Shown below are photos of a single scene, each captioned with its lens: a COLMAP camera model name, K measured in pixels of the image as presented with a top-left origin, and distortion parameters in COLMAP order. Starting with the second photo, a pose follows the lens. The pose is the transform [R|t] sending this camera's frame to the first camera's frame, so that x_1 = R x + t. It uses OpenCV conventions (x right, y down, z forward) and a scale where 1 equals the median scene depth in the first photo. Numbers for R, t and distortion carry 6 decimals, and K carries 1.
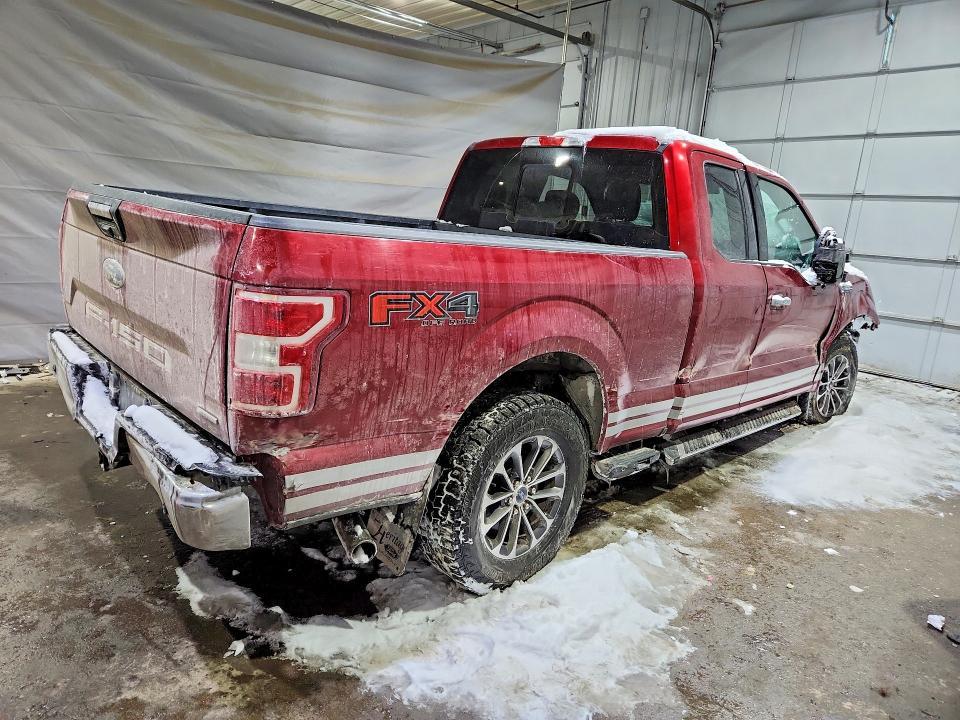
lens RADIAL K [[638.4, 0, 460.6], [0, 638.4, 362.3], [0, 0, 1]] dist [0.023946, -0.003546]
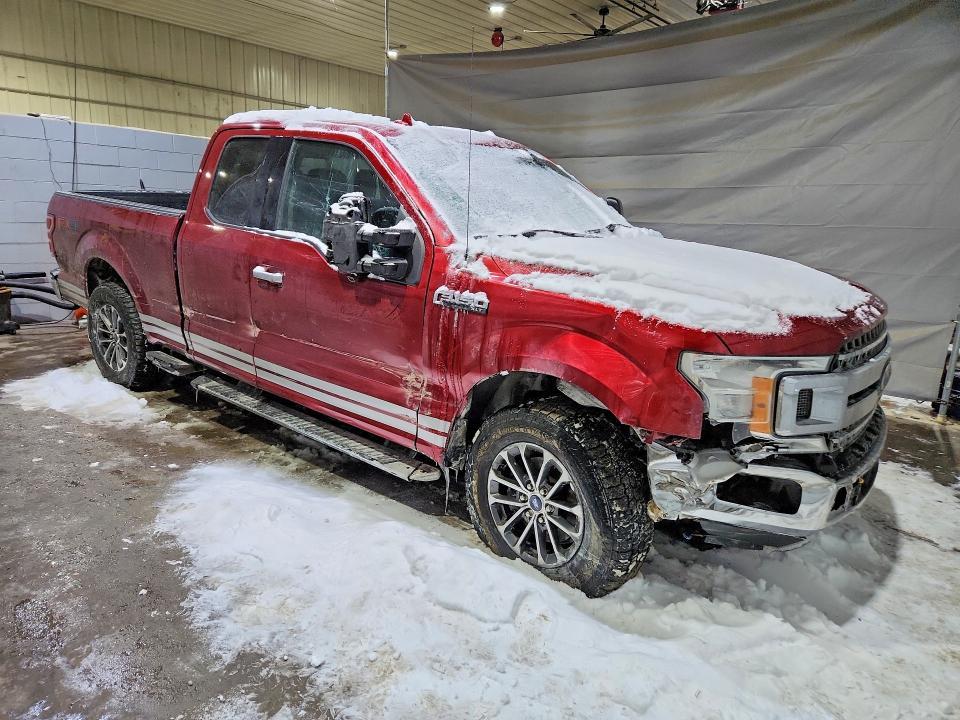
lens RADIAL K [[638.4, 0, 460.6], [0, 638.4, 362.3], [0, 0, 1]] dist [0.023946, -0.003546]
pose [[0.129599, 0.177210, -0.975603, 0.903540], [-0.255167, 0.956725, 0.139884, -0.109000], [0.958172, 0.230812, 0.169208, 0.717195]]
